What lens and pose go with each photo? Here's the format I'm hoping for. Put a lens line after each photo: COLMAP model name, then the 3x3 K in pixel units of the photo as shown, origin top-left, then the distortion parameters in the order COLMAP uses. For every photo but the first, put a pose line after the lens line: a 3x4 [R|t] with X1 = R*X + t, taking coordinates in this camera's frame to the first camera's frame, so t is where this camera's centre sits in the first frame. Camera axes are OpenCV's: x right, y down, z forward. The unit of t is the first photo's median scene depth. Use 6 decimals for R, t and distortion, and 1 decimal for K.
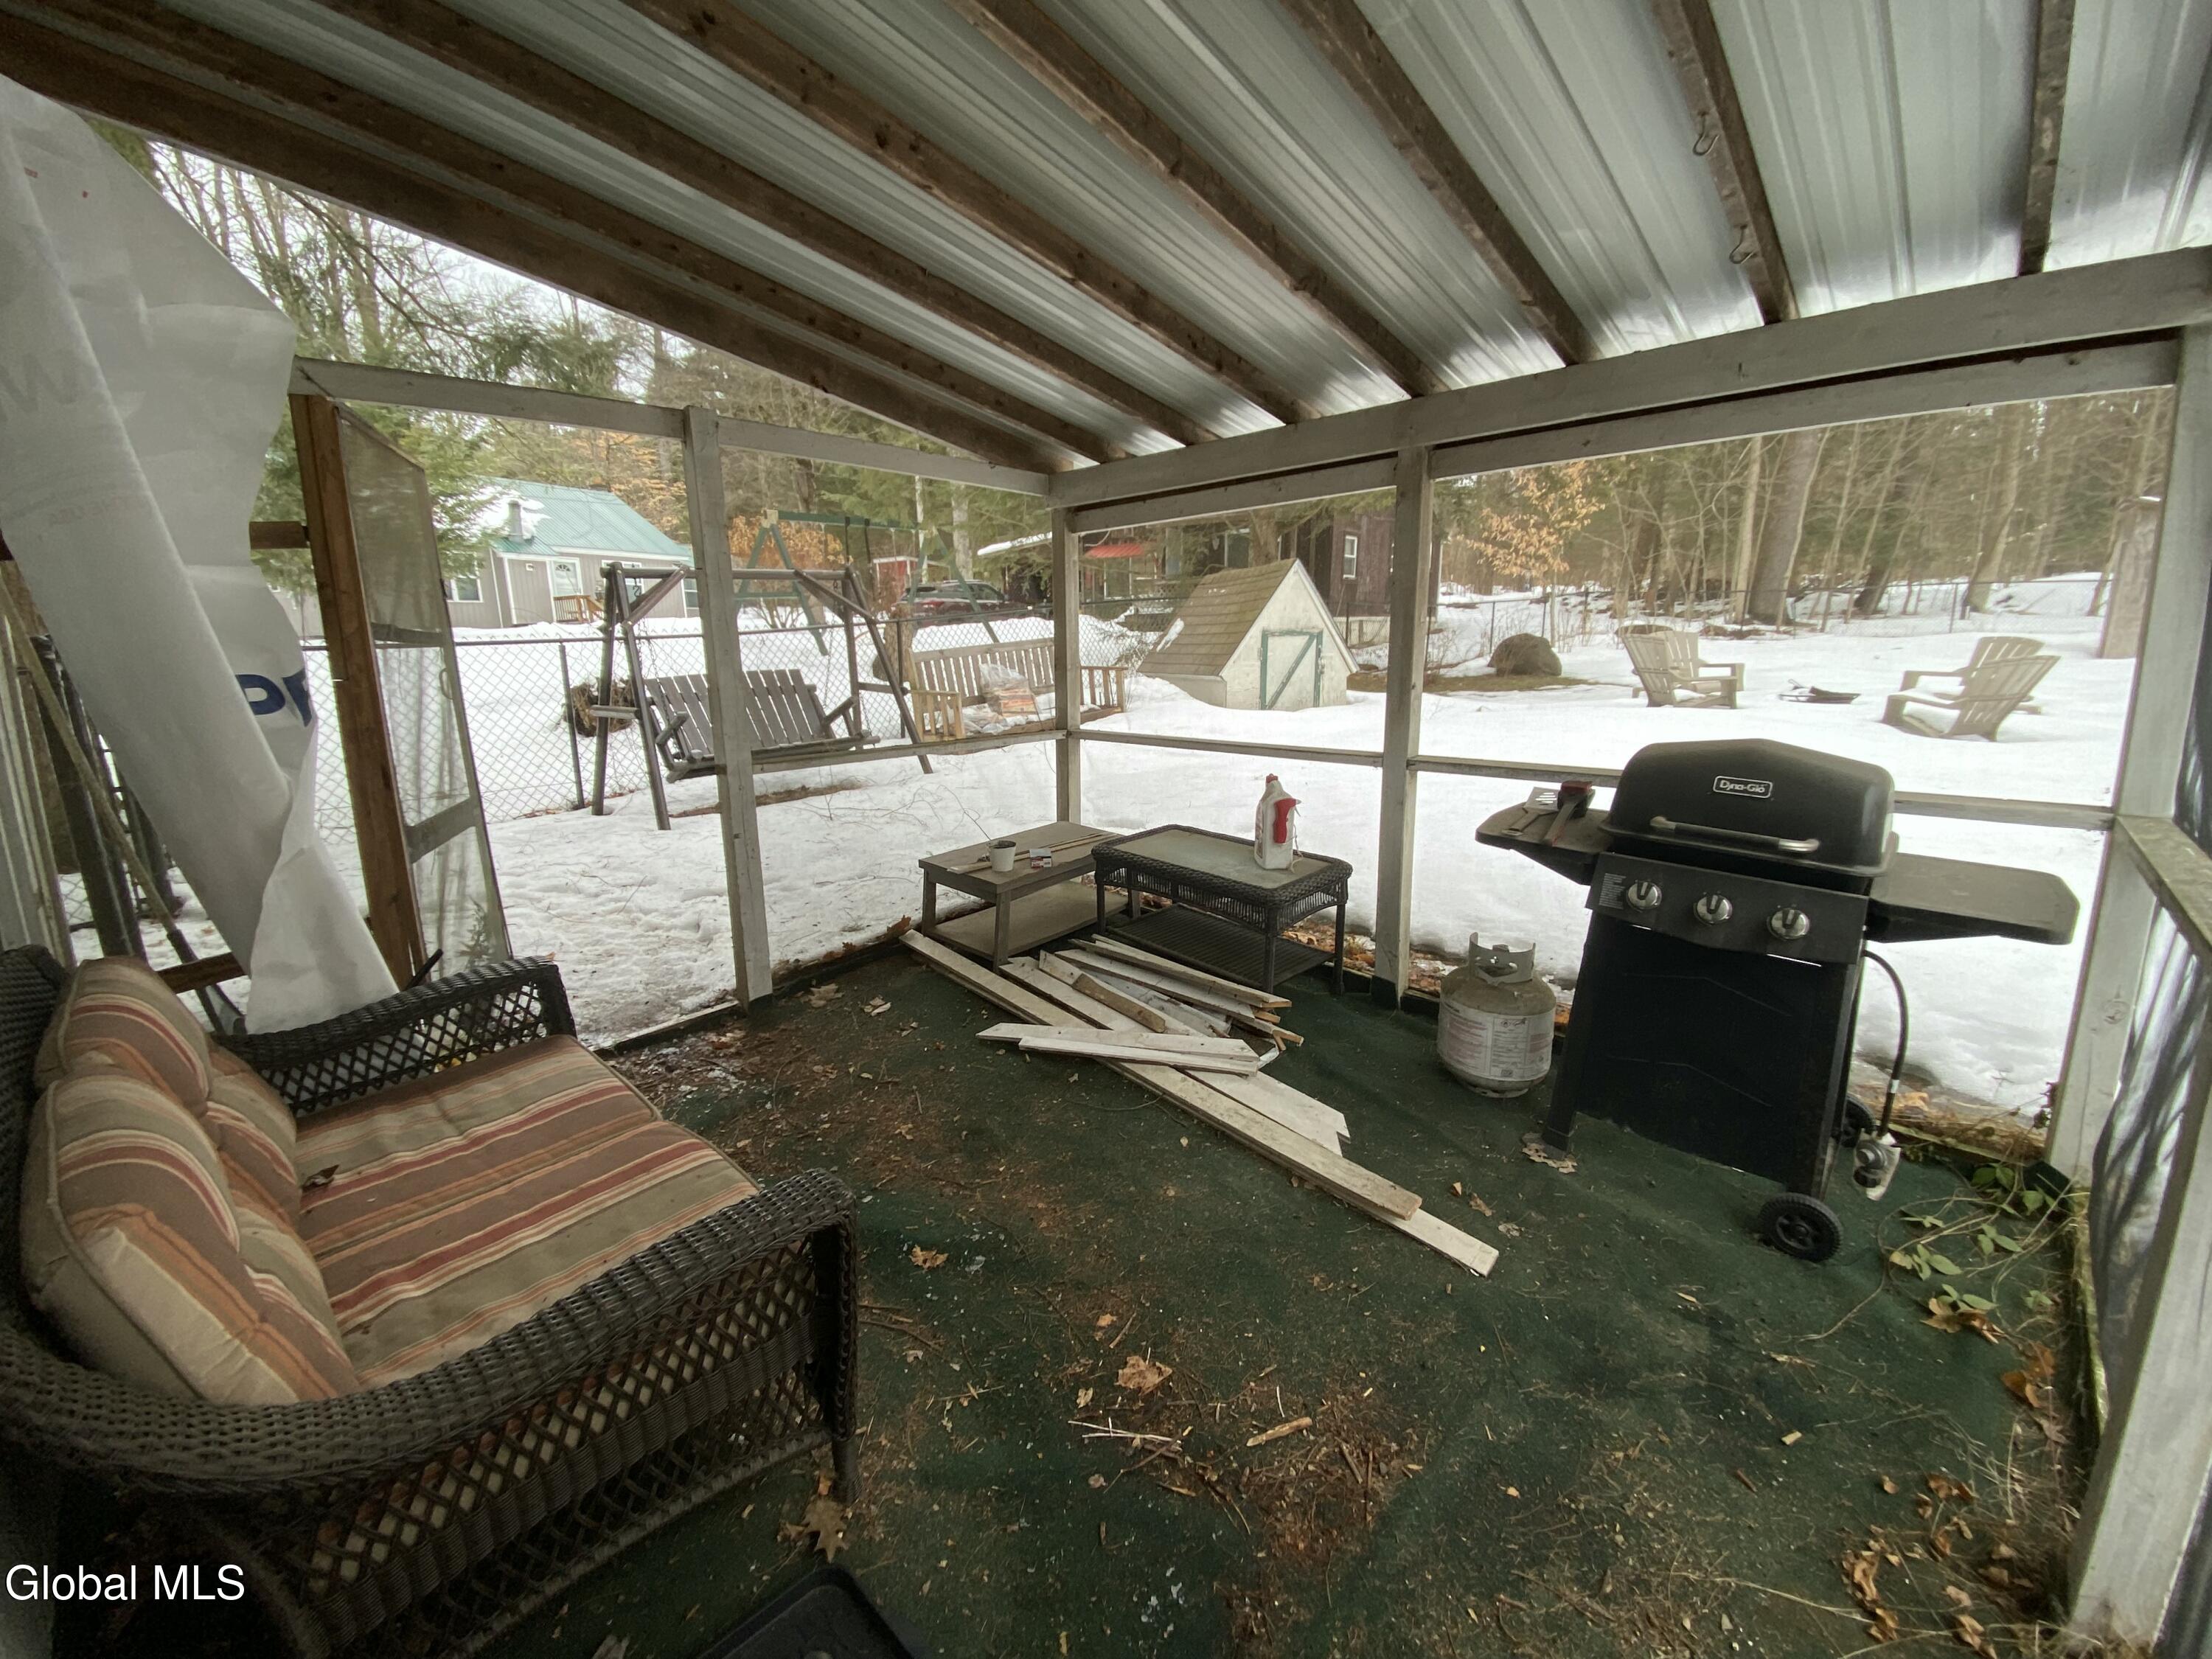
lens RADIAL K [[877.8, 0, 1099.6], [0, 877.8, 836.6], [0, 0, 1]] dist [0.023203, -0.021329]
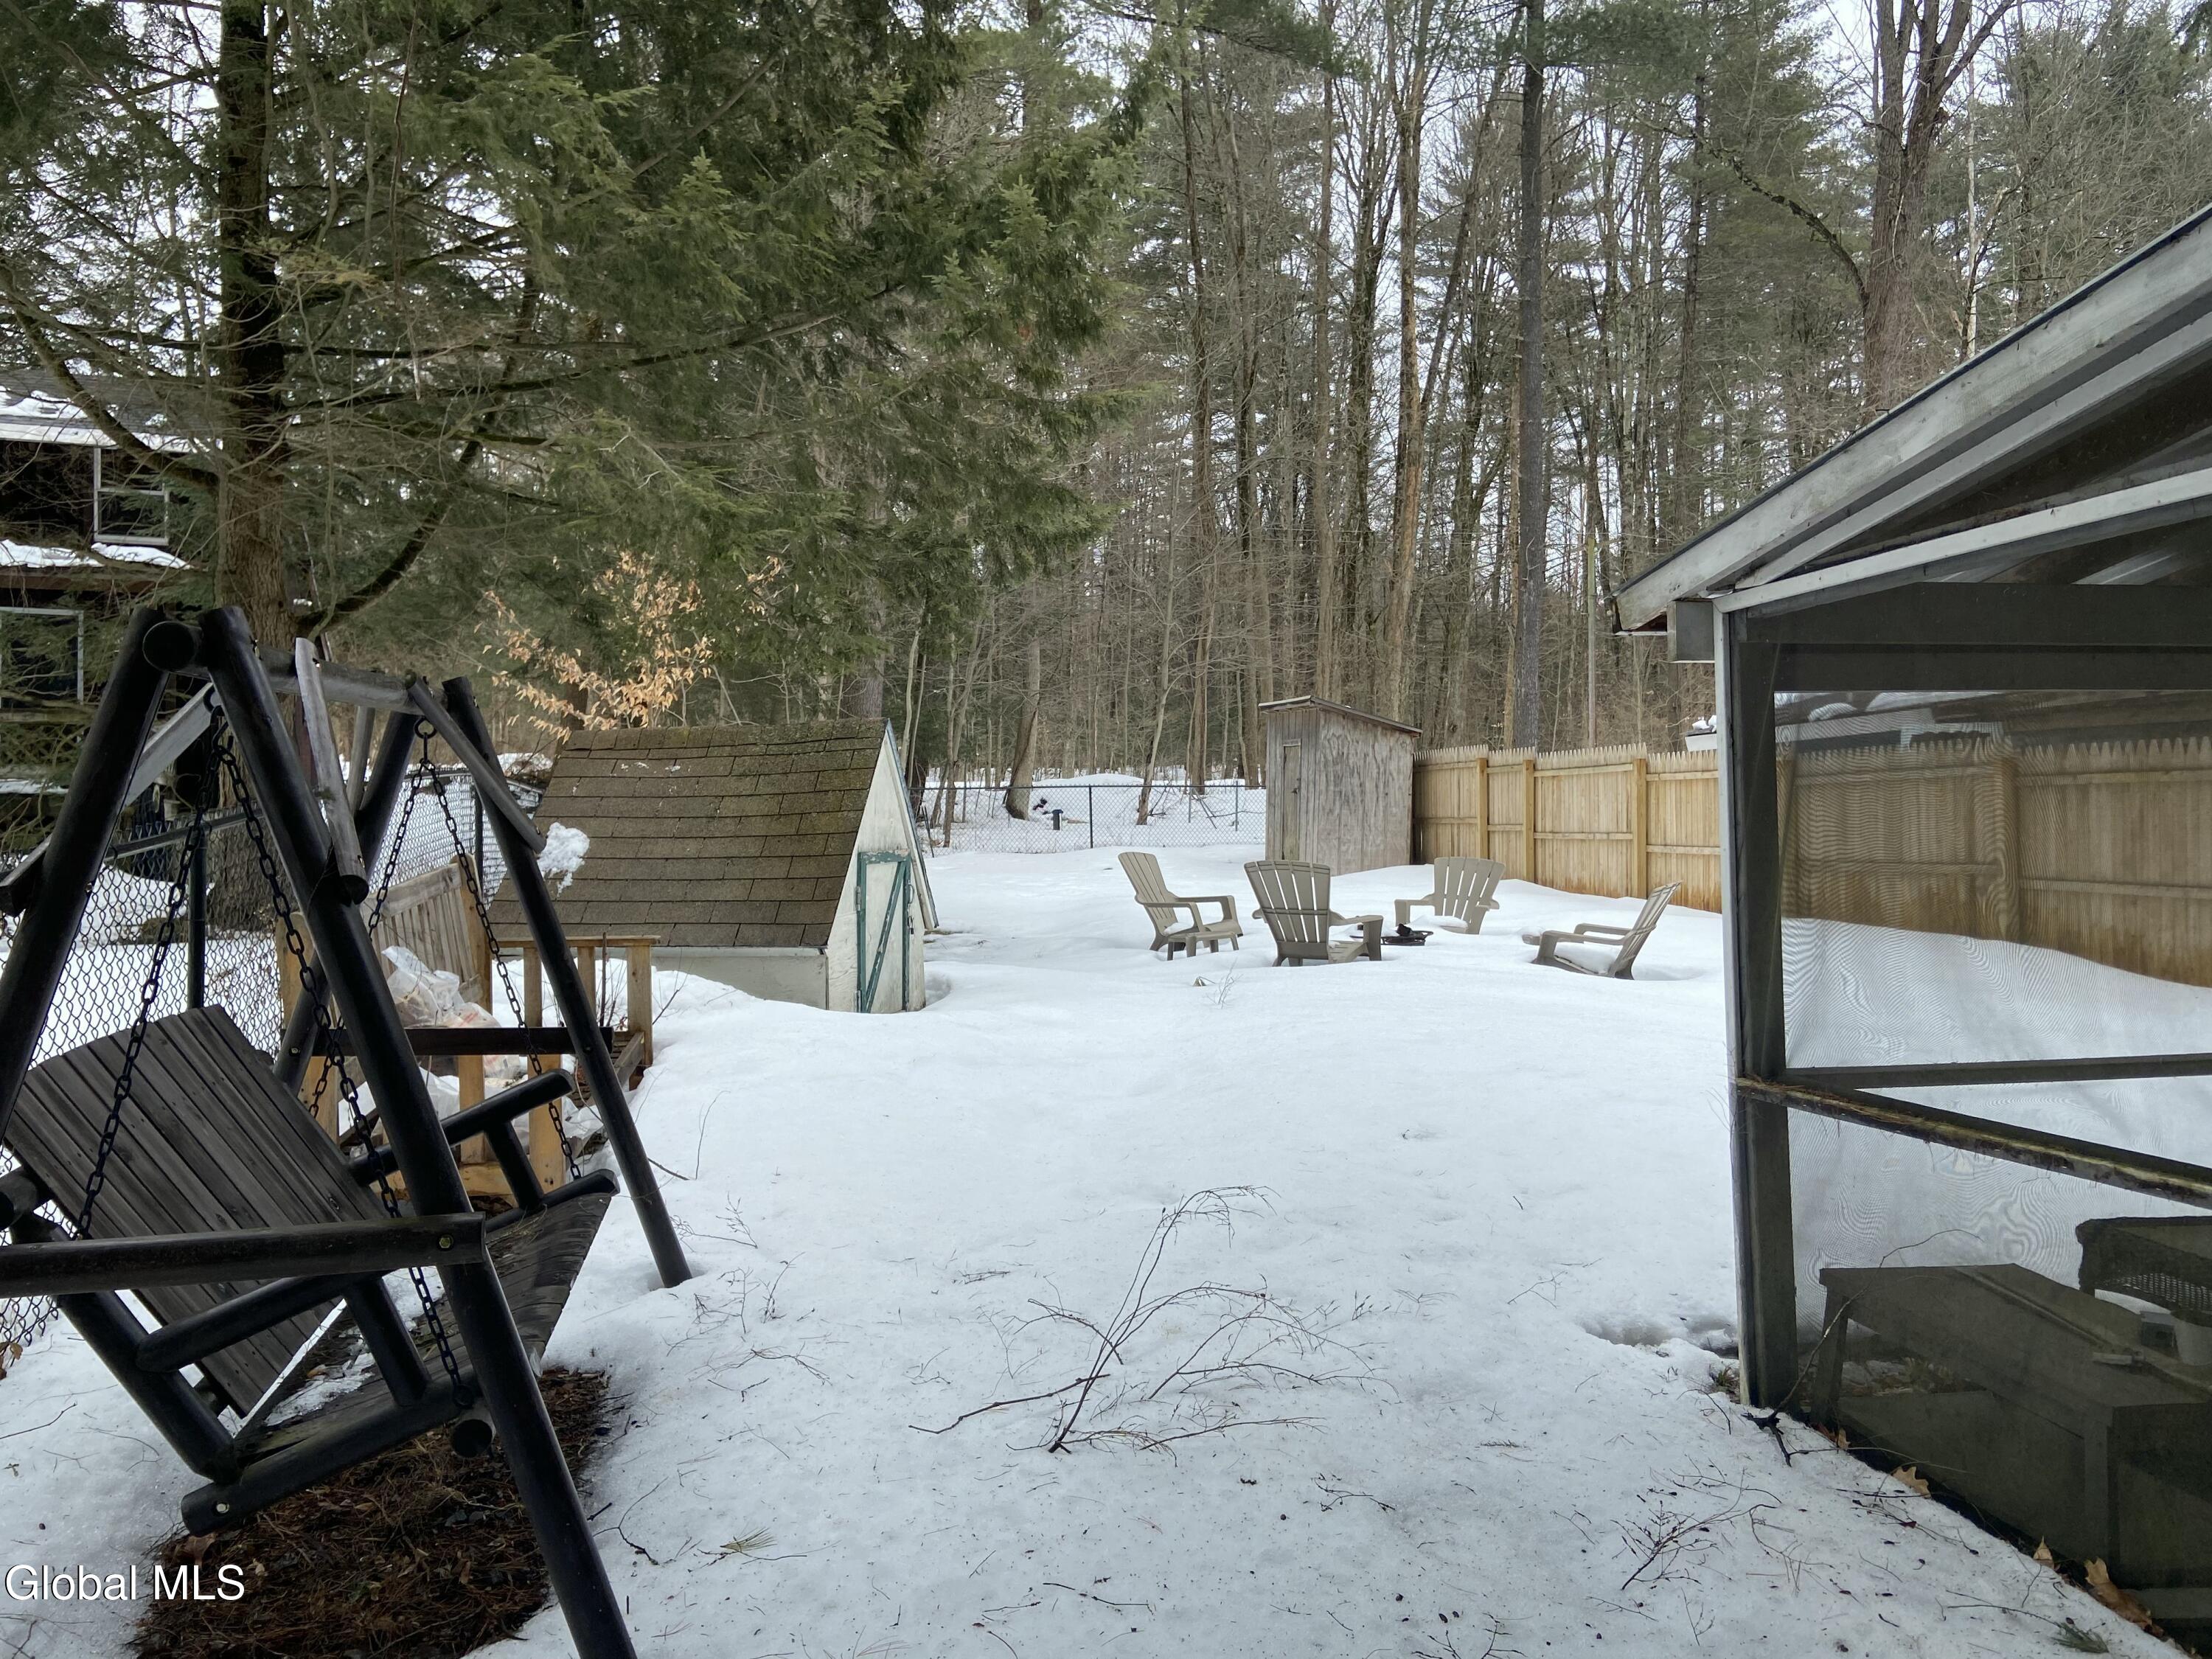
lens RADIAL K [[1629.2, 0, 1102.5], [0, 1629.2, 837.5], [0, 0, 1]] dist [0.186032, -0.232383]
pose [[0.563387, 0.004847, 0.826179, -0.465864], [0.182166, 0.974644, -0.129940, -0.098037], [-0.805860, 0.223708, 0.548219, 0.378169]]
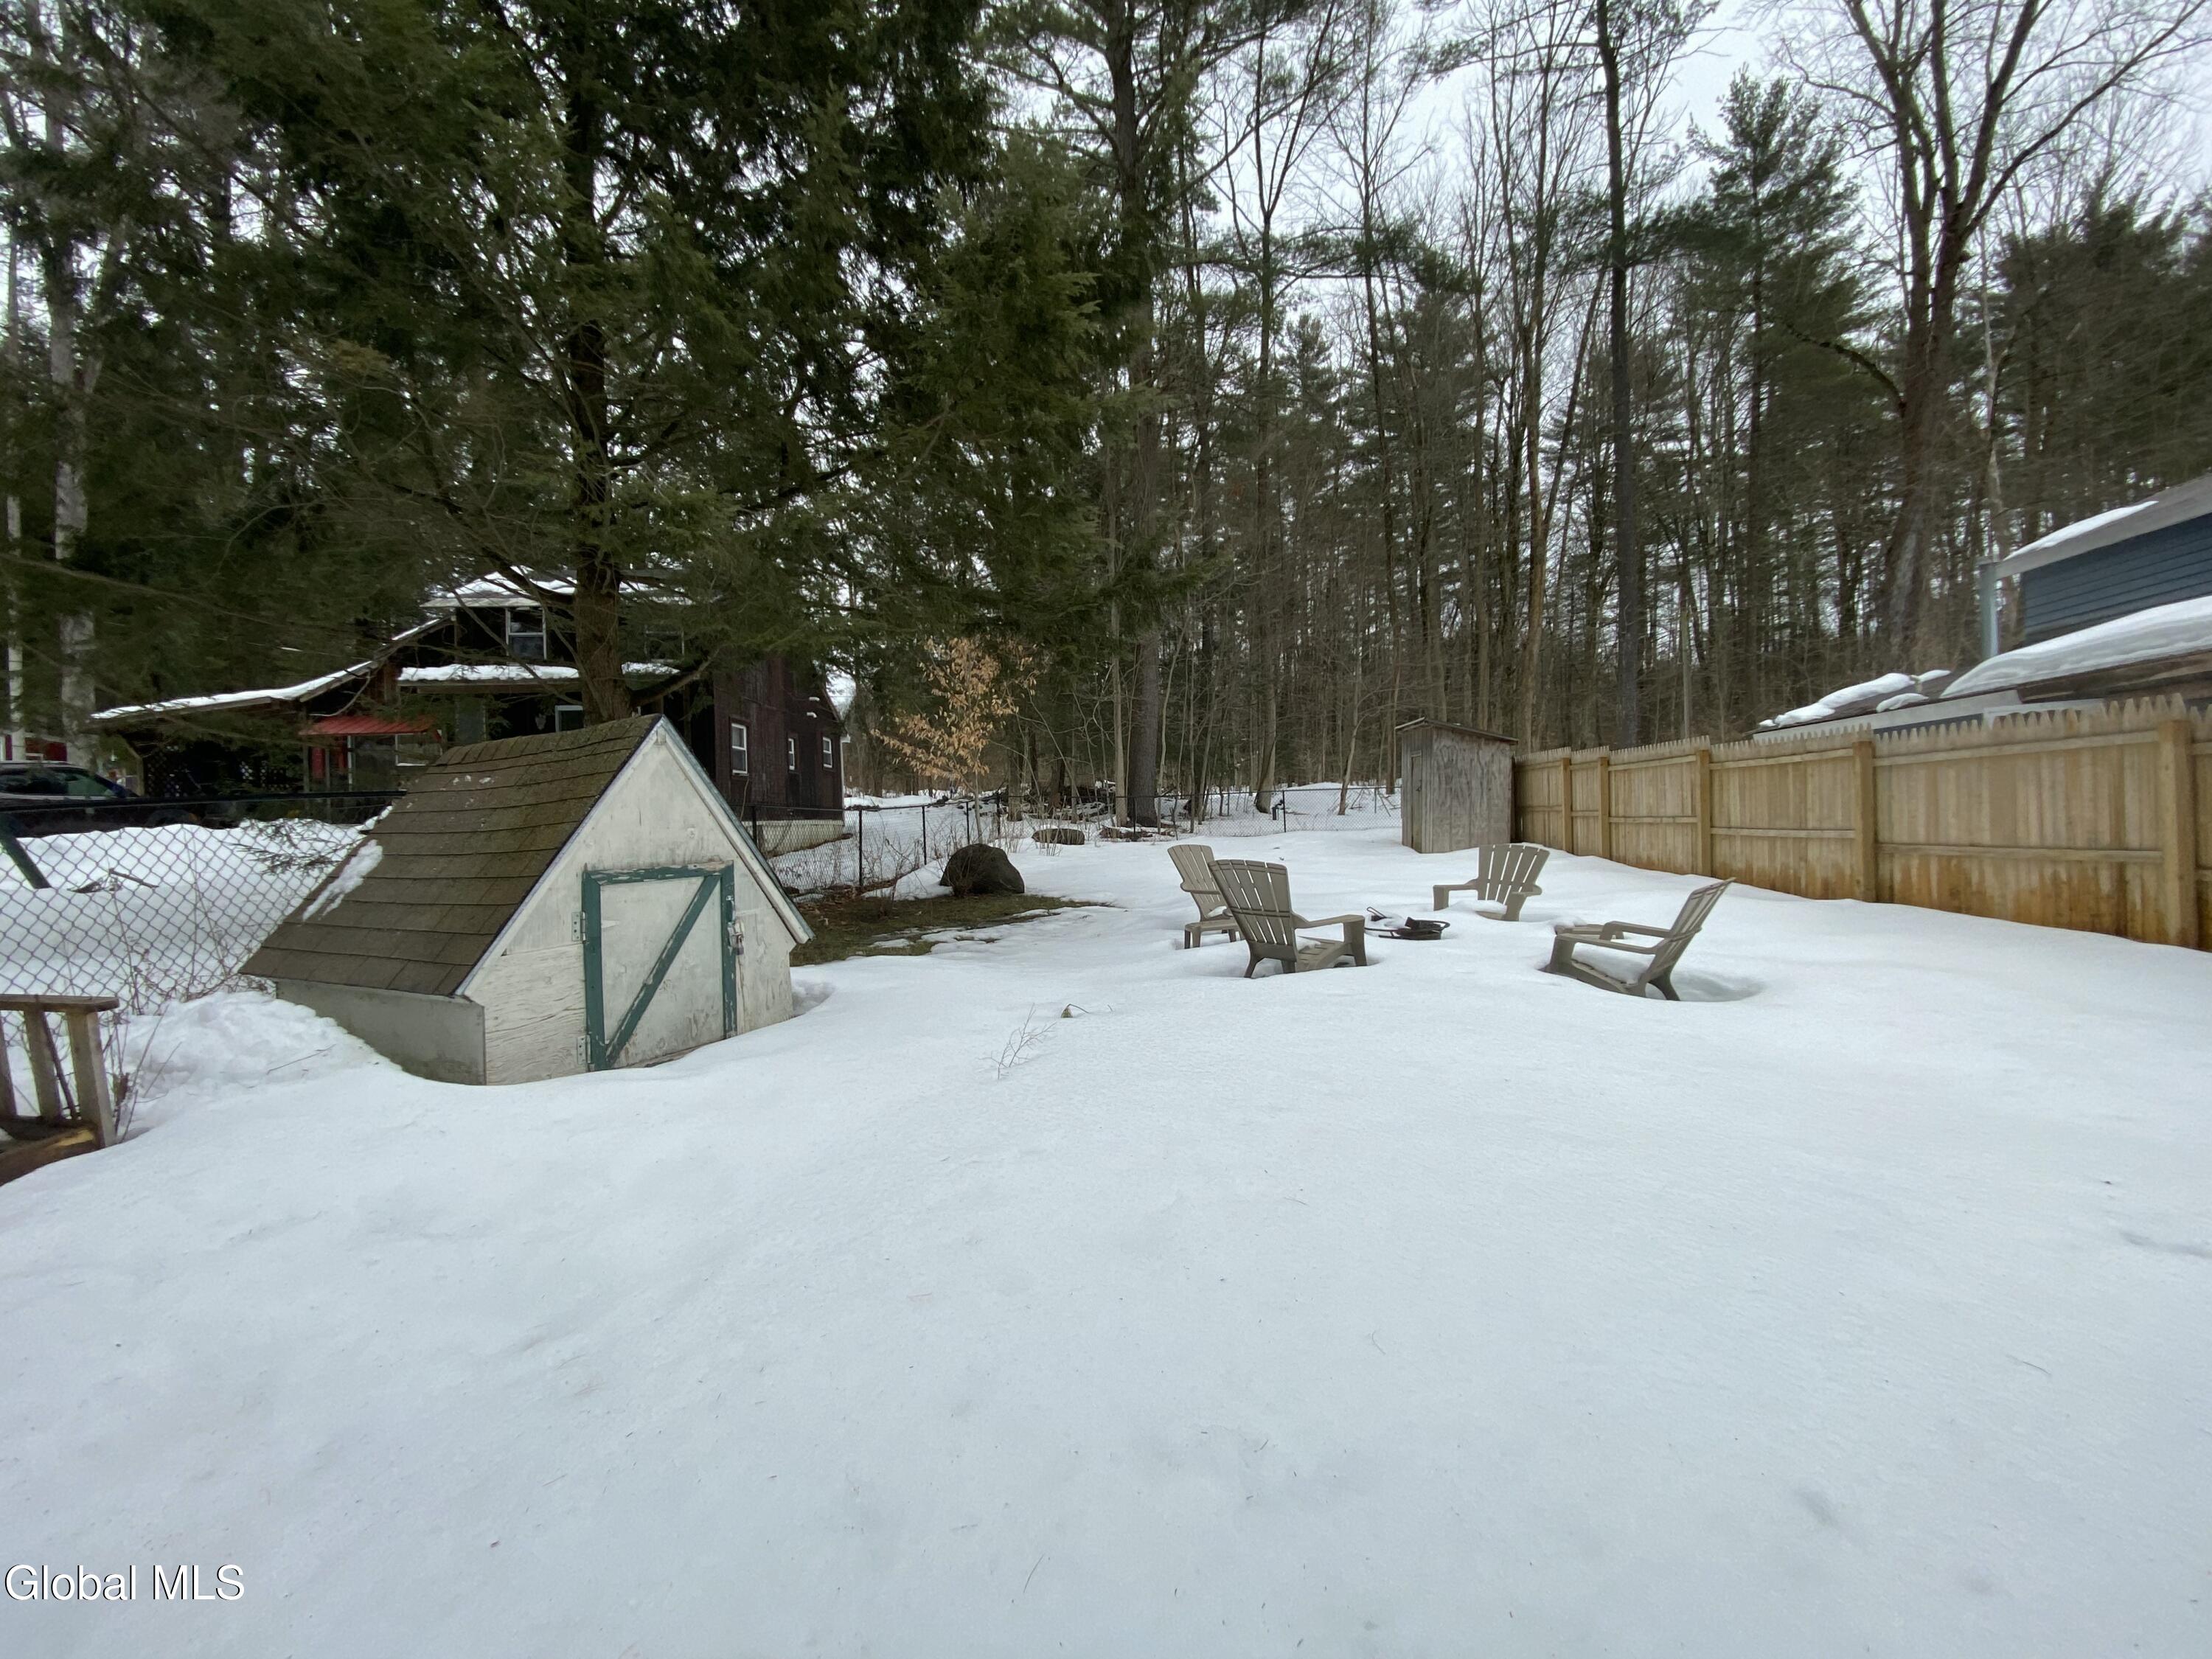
lens RADIAL K [[877.8, 0, 1099.6], [0, 877.8, 836.6], [0, 0, 1]] dist [0.023203, -0.021329]
pose [[0.786963, -0.016858, 0.616770, 0.117314], [0.152218, 0.974033, -0.167598, -0.139462], [-0.597929, 0.225777, 0.769094, 0.514553]]
